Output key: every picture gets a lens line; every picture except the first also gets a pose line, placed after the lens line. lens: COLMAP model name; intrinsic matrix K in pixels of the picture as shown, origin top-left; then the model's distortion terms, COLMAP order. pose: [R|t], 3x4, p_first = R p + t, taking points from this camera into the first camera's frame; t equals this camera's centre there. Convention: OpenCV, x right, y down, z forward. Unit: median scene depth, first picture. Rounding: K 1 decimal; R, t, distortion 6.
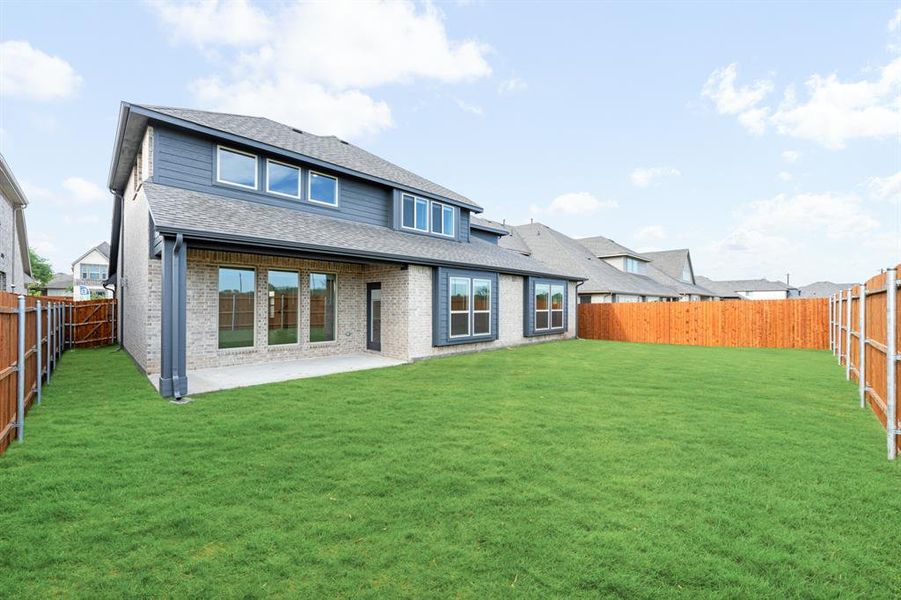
lens RADIAL K [[368.4, 0, 453.2], [0, 368.4, 304.4], [0, 0, 1]] dist [0.000801, 0.000082]
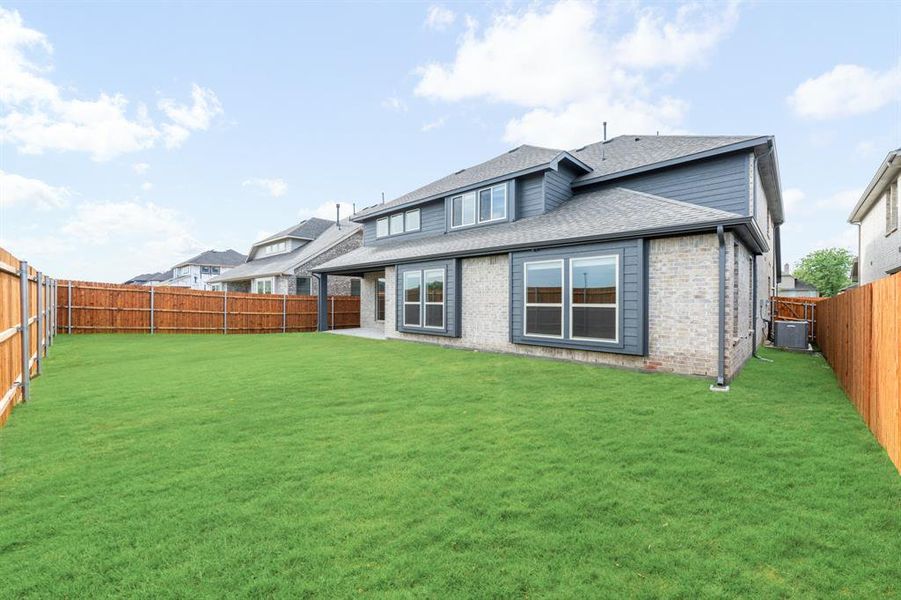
lens RADIAL K [[356.9, 0, 450.5], [0, 356.9, 300.0], [0, 0, 1]] dist [0.000384, 0.000053]
pose [[0.010892, 0.002784, -0.999937, 1.051850], [0.007737, 0.999966, 0.002868, 0.008506], [0.999911, -0.007768, 0.010870, 1.082209]]
